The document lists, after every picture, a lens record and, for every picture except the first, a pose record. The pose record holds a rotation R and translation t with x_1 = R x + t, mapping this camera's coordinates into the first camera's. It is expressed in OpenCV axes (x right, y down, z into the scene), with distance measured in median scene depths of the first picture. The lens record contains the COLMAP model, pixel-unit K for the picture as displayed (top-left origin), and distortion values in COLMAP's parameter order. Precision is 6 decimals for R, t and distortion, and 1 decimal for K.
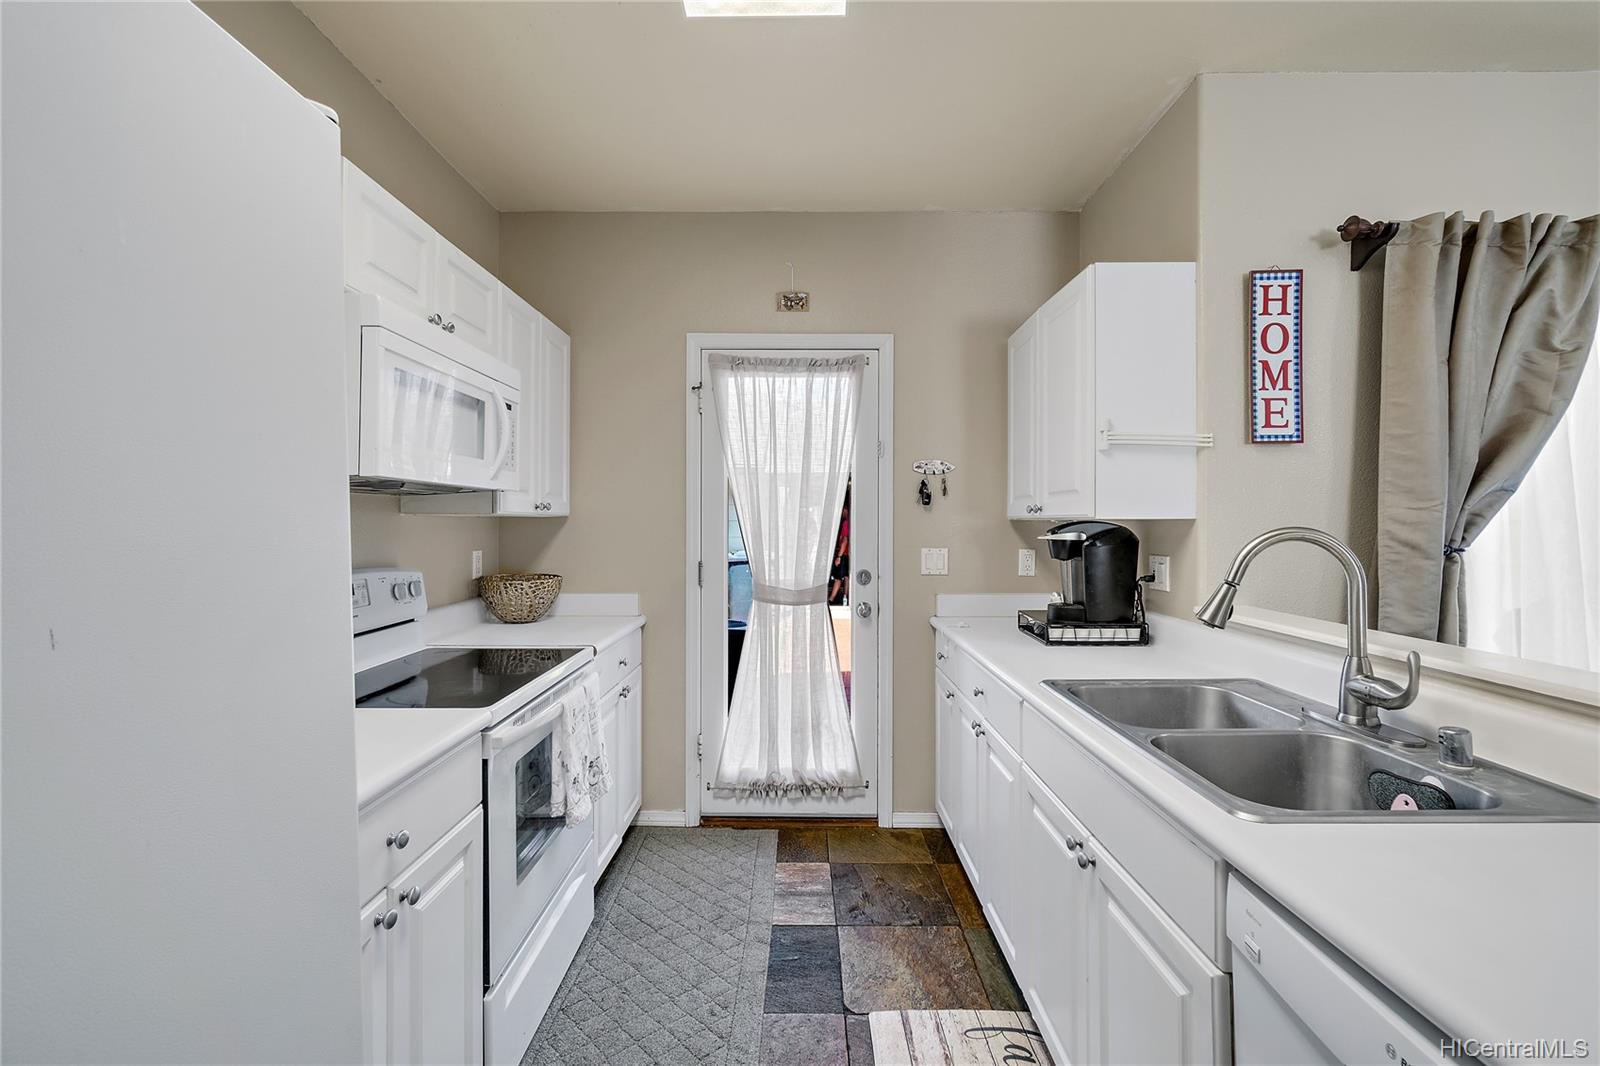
lens RADIAL K [[689.9, 0, 794.4], [0, 689.9, 529.6], [0, 0, 1]] dist [-0.002667, -0.000223]
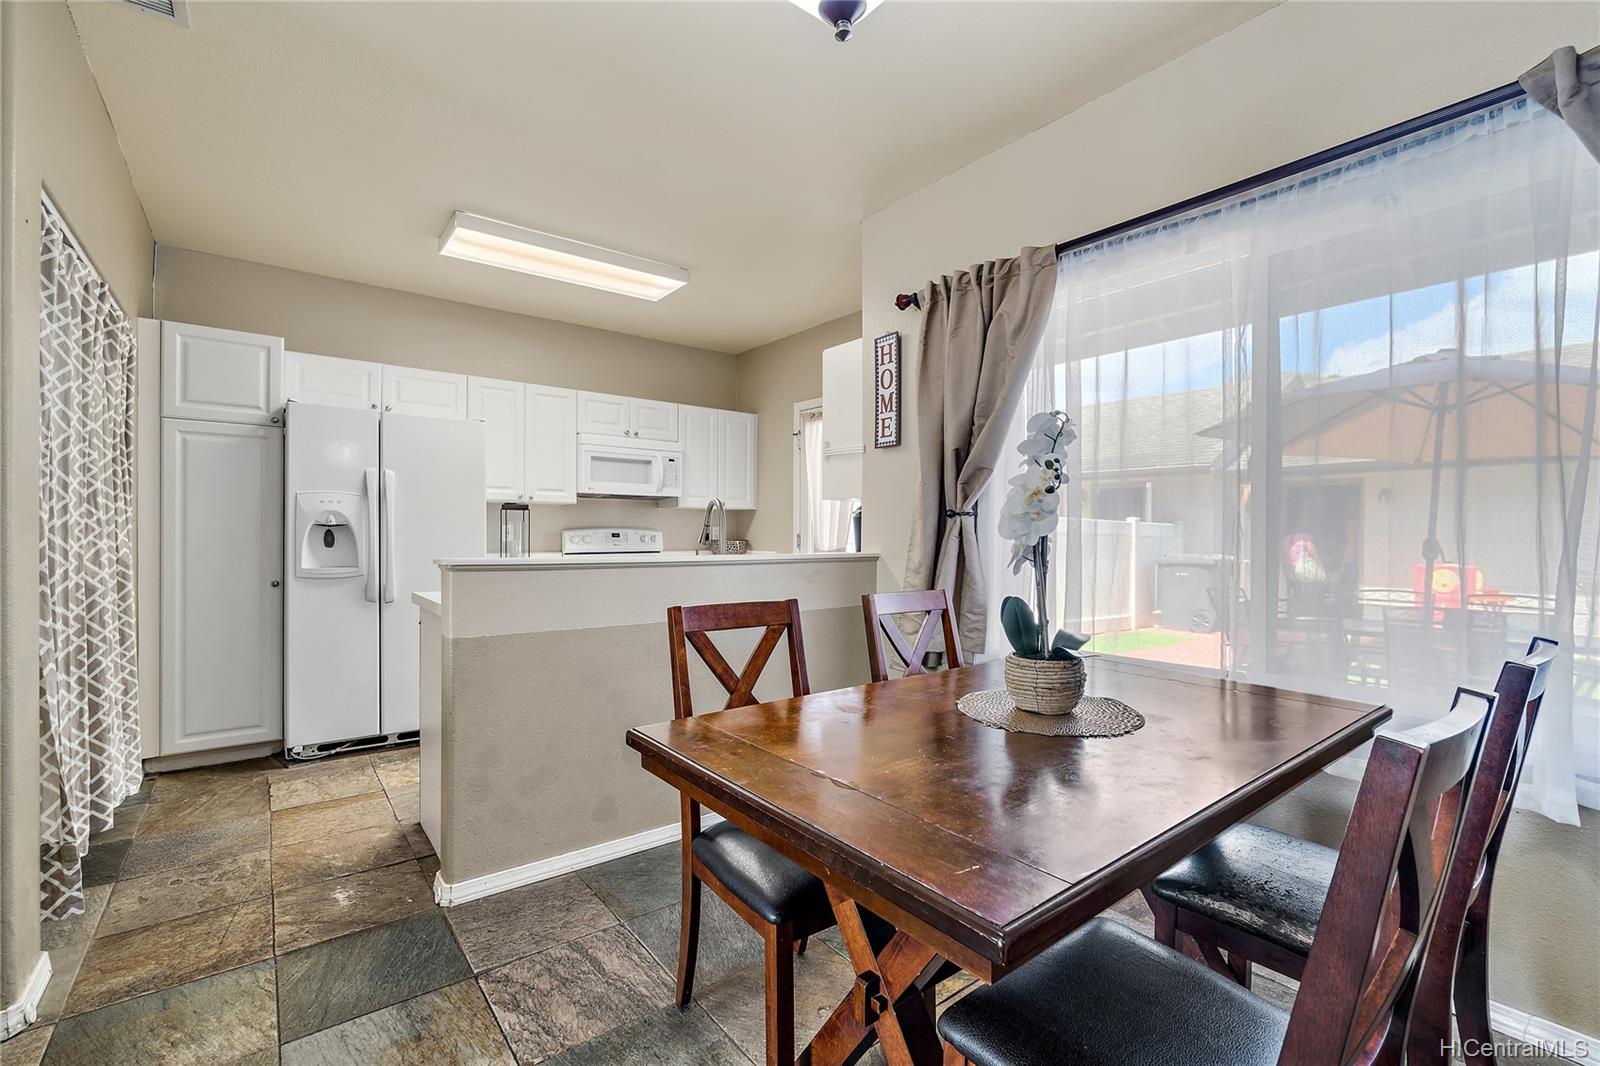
lens RADIAL K [[694.7, 0, 800.0], [0, 694.7, 533.0], [0, 0, 1]] dist [-0.001767, -0.000229]
pose [[0.616822, 0.004145, -0.787092, 1.800395], [-0.010365, 0.999942, -0.002857, 0.072699], [0.787034, 0.009921, 0.616830, -0.106402]]
